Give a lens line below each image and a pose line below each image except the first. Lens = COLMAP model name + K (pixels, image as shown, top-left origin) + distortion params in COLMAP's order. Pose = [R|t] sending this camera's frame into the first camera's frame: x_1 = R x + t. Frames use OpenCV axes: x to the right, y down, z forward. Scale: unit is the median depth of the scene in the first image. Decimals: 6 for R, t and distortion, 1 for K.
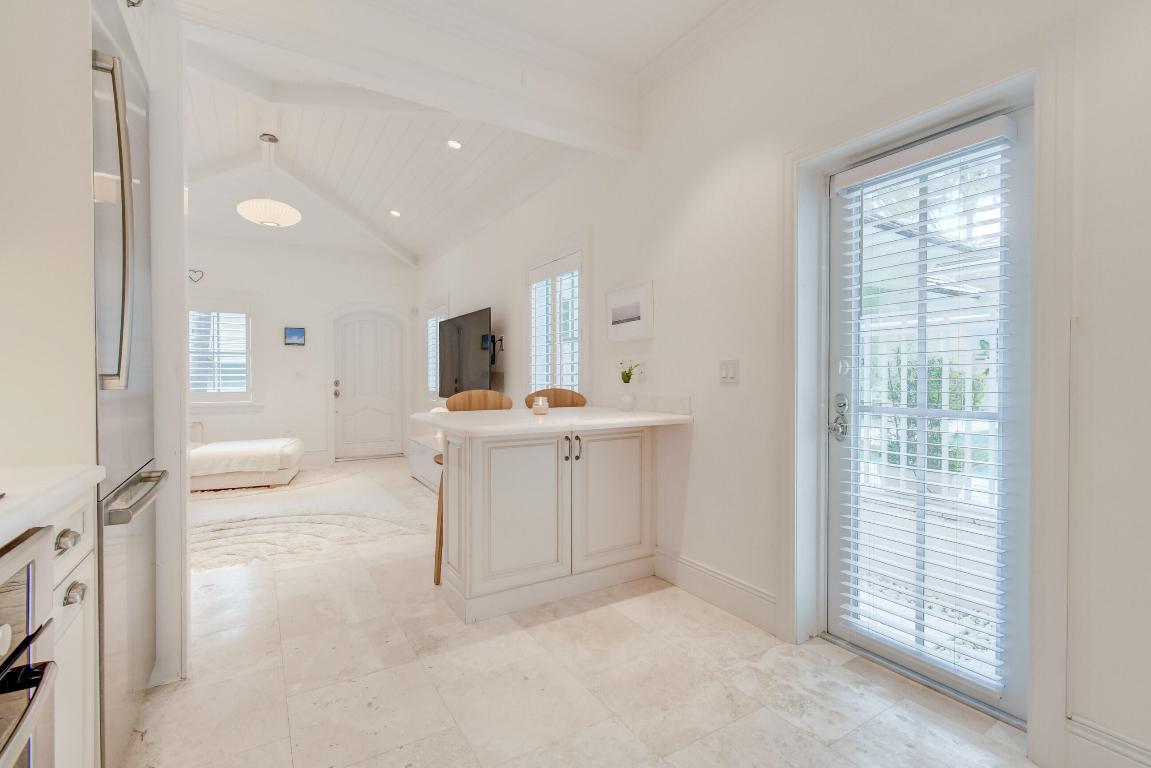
lens RADIAL K [[514.3, 0, 575.5], [0, 514.3, 384.0], [0, 0, 1]] dist [0.000228, -0.000020]
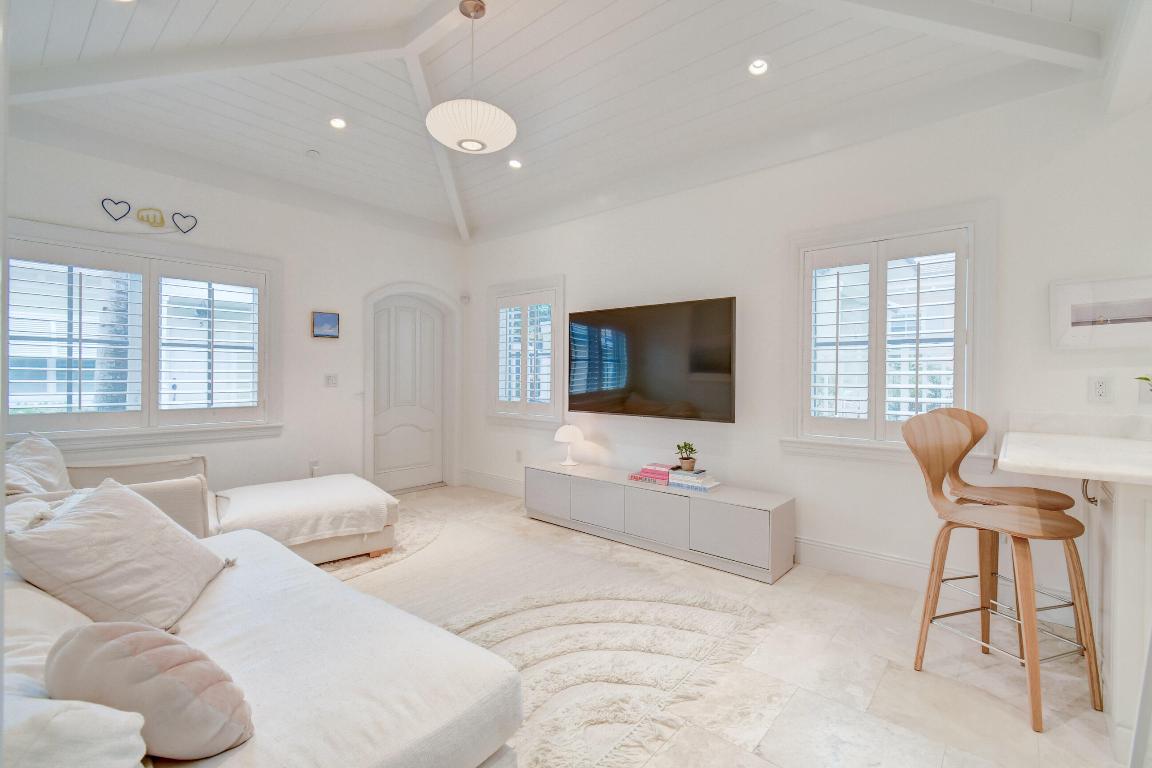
lens RADIAL K [[509.5, 0, 558.4], [0, 509.5, 382.0], [0, 0, 1]] dist [0.002051, 0.000174]
pose [[0.957744, 0.004601, 0.287585, -0.478128], [-0.003622, 0.999986, -0.003935, -0.015021], [-0.287599, 0.002727, 0.957747, 0.271316]]
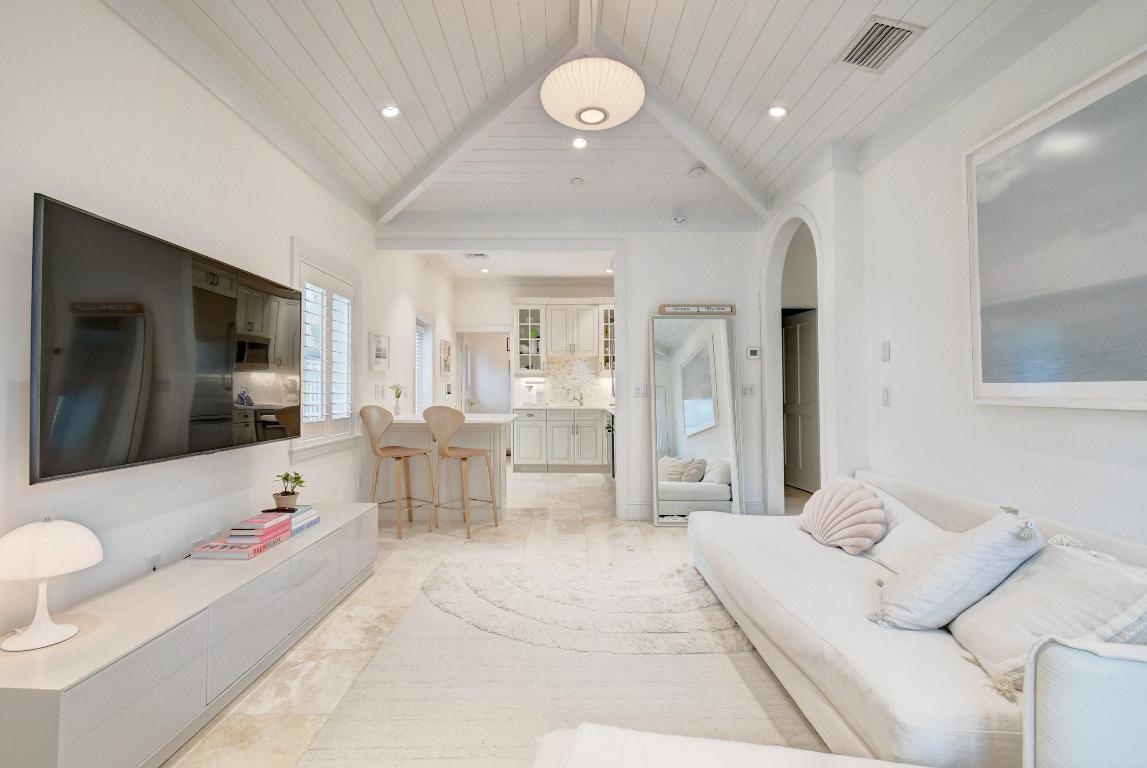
lens RADIAL K [[503.5, 0, 575.5], [0, 503.5, 363.2], [0, 0, 1]] dist [0.003500, -0.000339]
pose [[-0.861663, 0.024514, 0.506889, -0.599650], [0.005917, 0.999250, -0.038268, -0.022012], [-0.507447, -0.029975, -0.861162, 1.038364]]
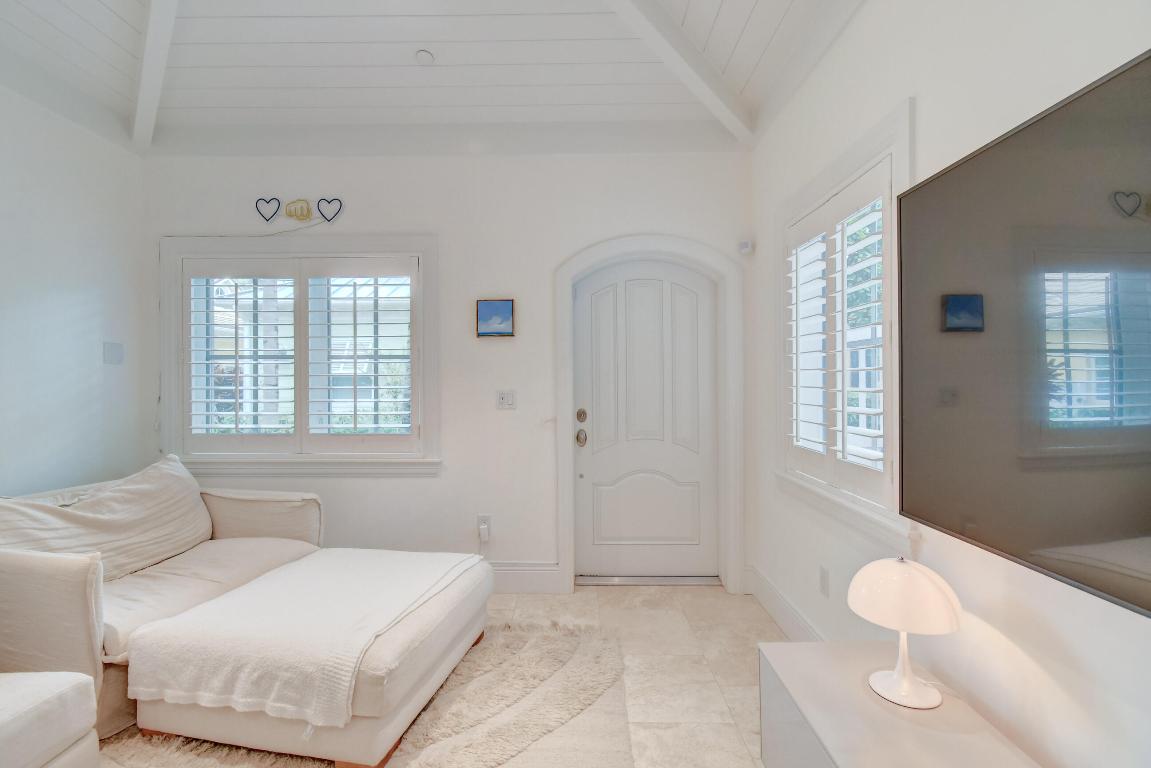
lens RADIAL K [[496.7, 0, 575.5], [0, 496.7, 384.0], [0, 0, 1]] dist [-0.002271, -0.000157]
pose [[0.849789, 0.001640, -0.527121, -0.262903], [-0.007199, 0.999938, -0.008495, -0.031019], [0.527074, 0.011014, 0.849748, 0.704913]]
